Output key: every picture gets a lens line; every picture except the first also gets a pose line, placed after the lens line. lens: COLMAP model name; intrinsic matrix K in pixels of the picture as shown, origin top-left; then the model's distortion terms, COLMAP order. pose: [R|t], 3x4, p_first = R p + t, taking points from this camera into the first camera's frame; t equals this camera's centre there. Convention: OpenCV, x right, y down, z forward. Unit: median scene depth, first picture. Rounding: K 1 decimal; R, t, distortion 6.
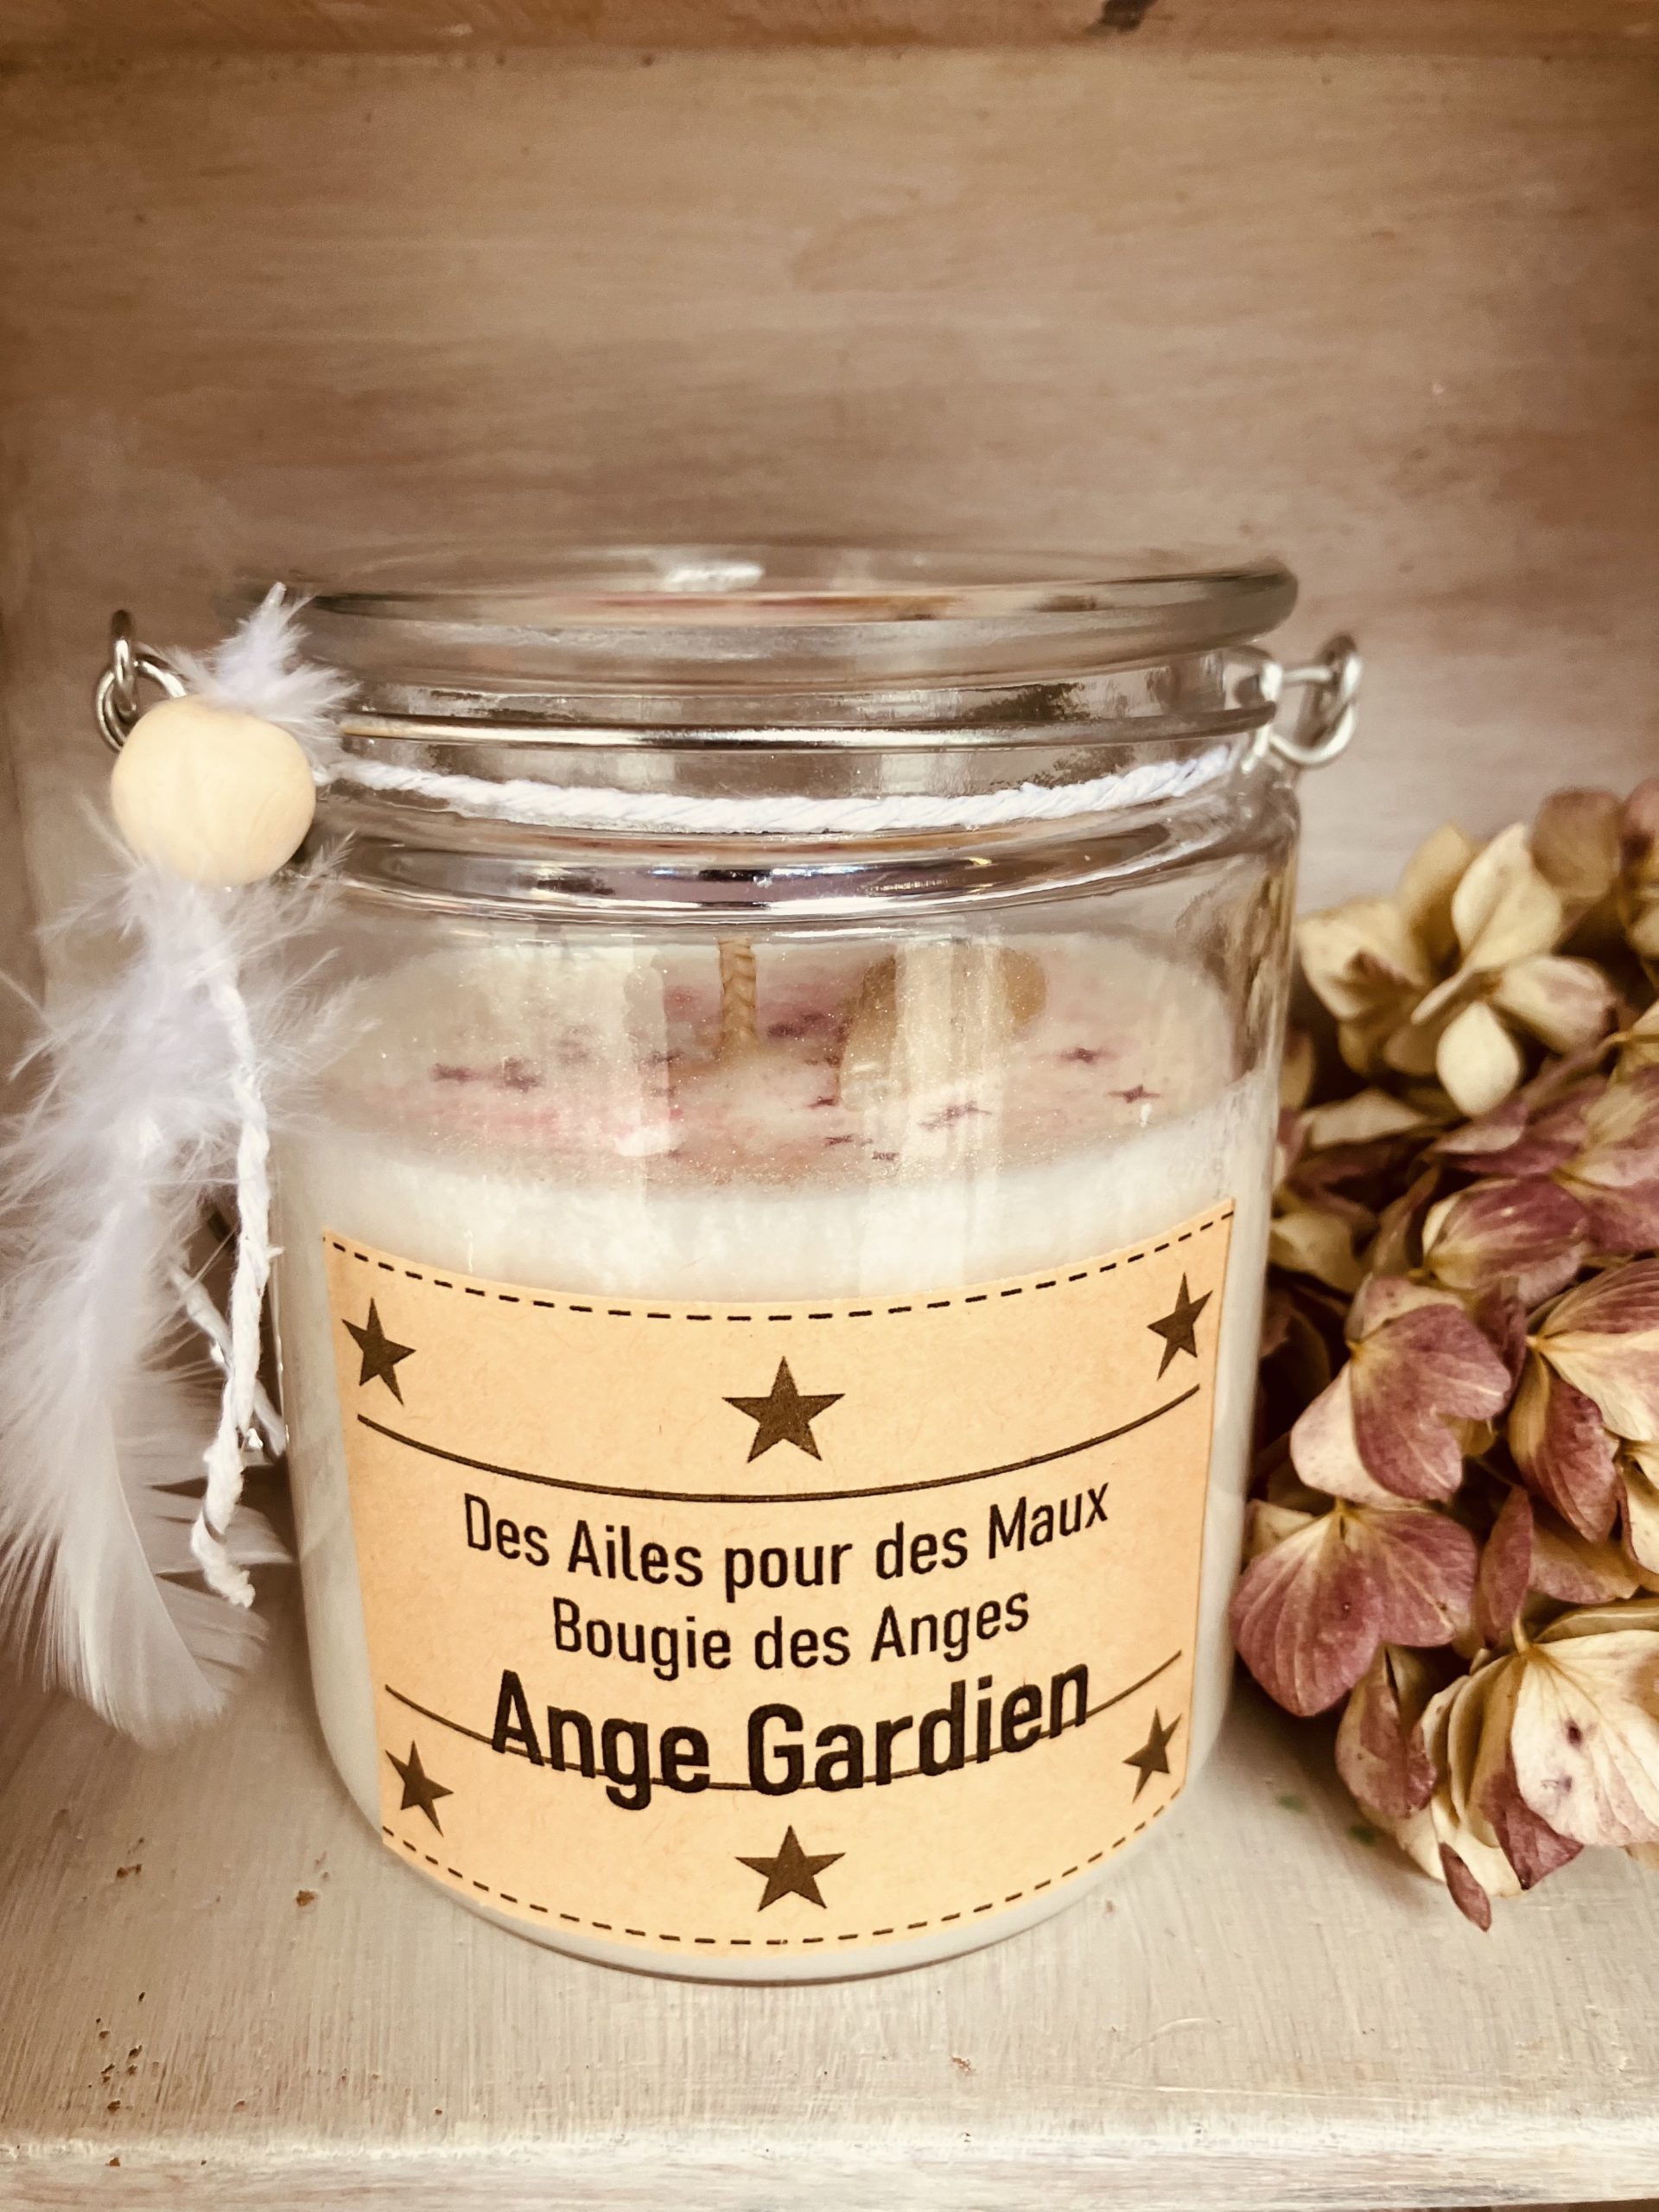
lens RADIAL K [[1849.2, 0, 815.2], [0, 1849.2, 1092.1], [0, 0, 1]] dist [0.039689, -0.089634]
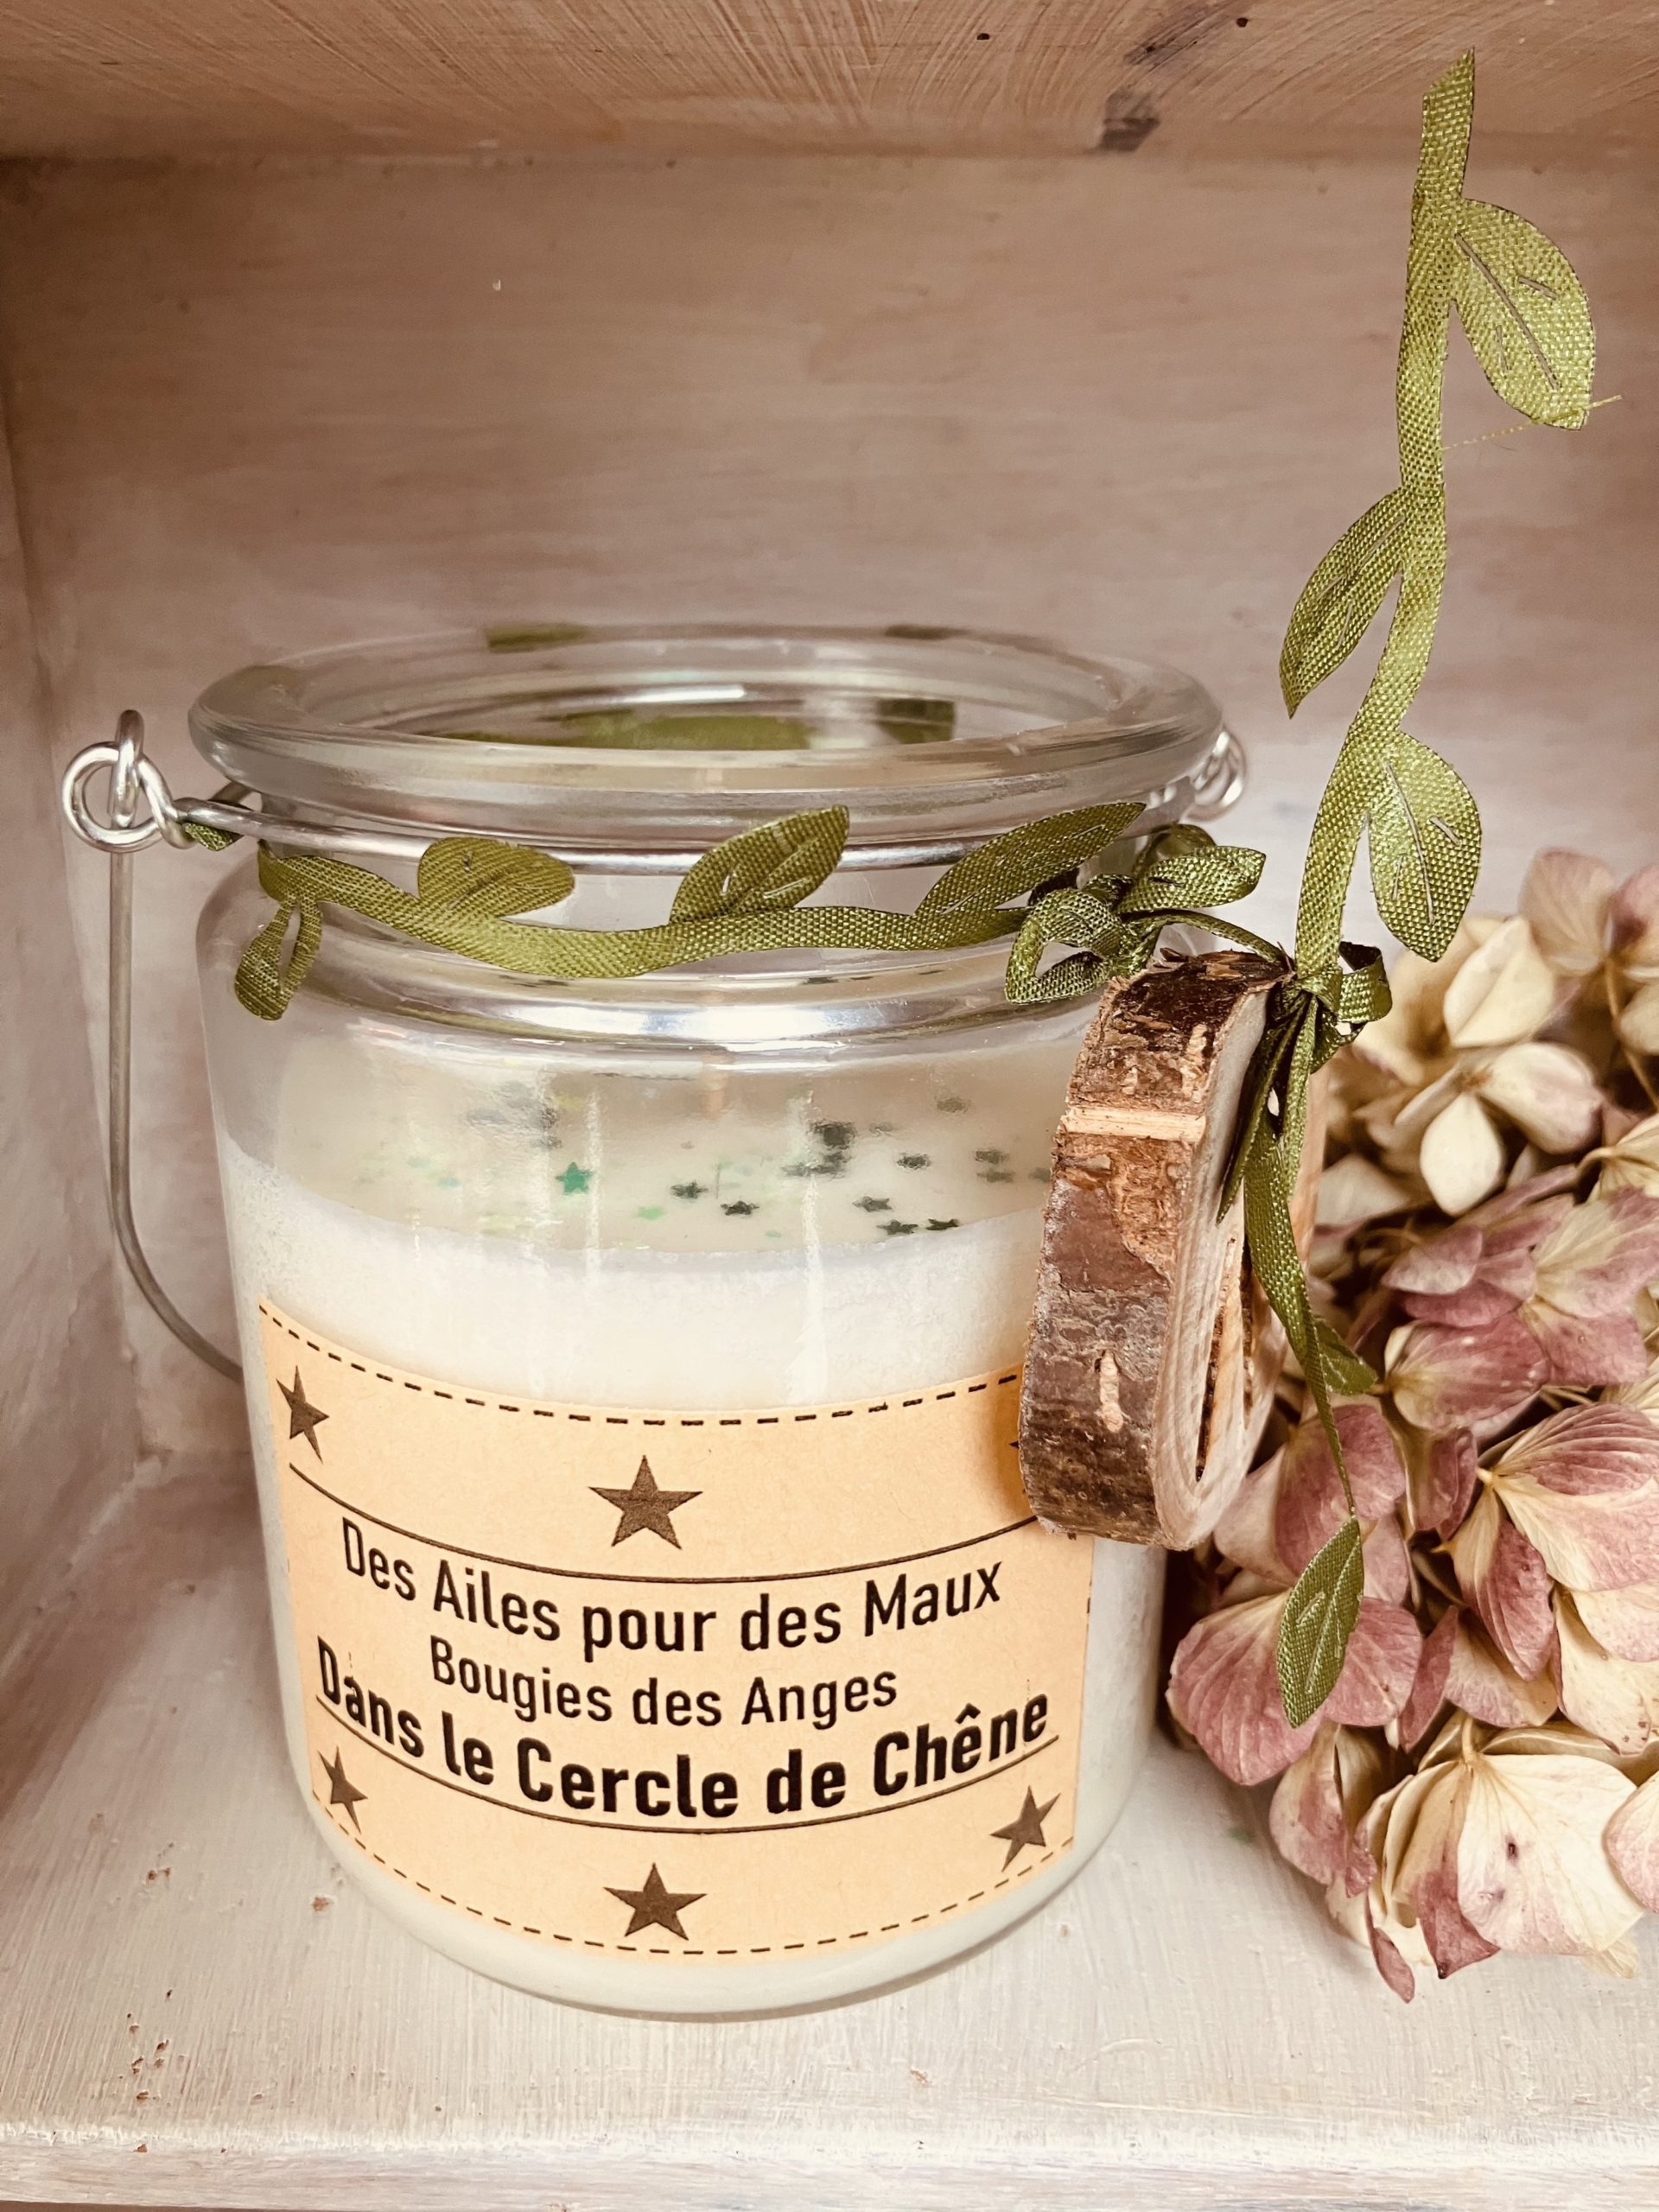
lens RADIAL K [[1849.2, 0, 831.7], [0, 1849.2, 1103.6], [0, 0, 1]] dist [0.039689, -0.089634]
pose [[0.999739, 0.019642, -0.011635, 0.029675], [-0.019310, 0.999421, 0.027998, -0.076542], [0.012178, -0.027766, 0.999540, -0.072906]]
